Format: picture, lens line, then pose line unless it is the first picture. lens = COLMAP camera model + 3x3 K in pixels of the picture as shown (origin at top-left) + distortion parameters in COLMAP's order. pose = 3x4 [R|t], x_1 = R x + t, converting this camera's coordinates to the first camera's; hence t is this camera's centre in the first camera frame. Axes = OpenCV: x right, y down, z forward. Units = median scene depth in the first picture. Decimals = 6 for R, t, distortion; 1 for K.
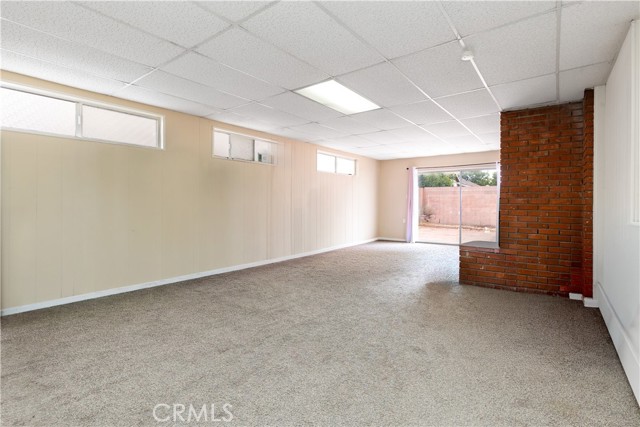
lens RADIAL K [[304.4, 0, 320.1], [0, 304.4, 204.0], [0, 0, 1]] dist [0.000223, -0.000022]
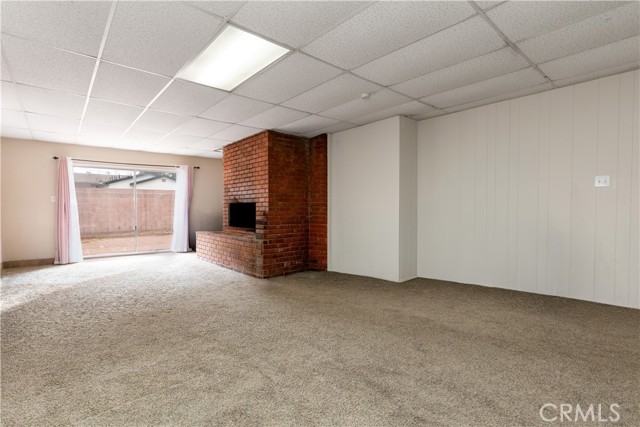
lens RADIAL K [[304.4, 0, 320.1], [0, 304.4, 204.0], [0, 0, 1]] dist [0.000223, -0.000022]
pose [[0.182553, 0.004610, 0.983185, -0.581369], [0.014683, 0.999865, -0.007415, 0.002131], [-0.983086, 0.015789, 0.182460, 0.619156]]
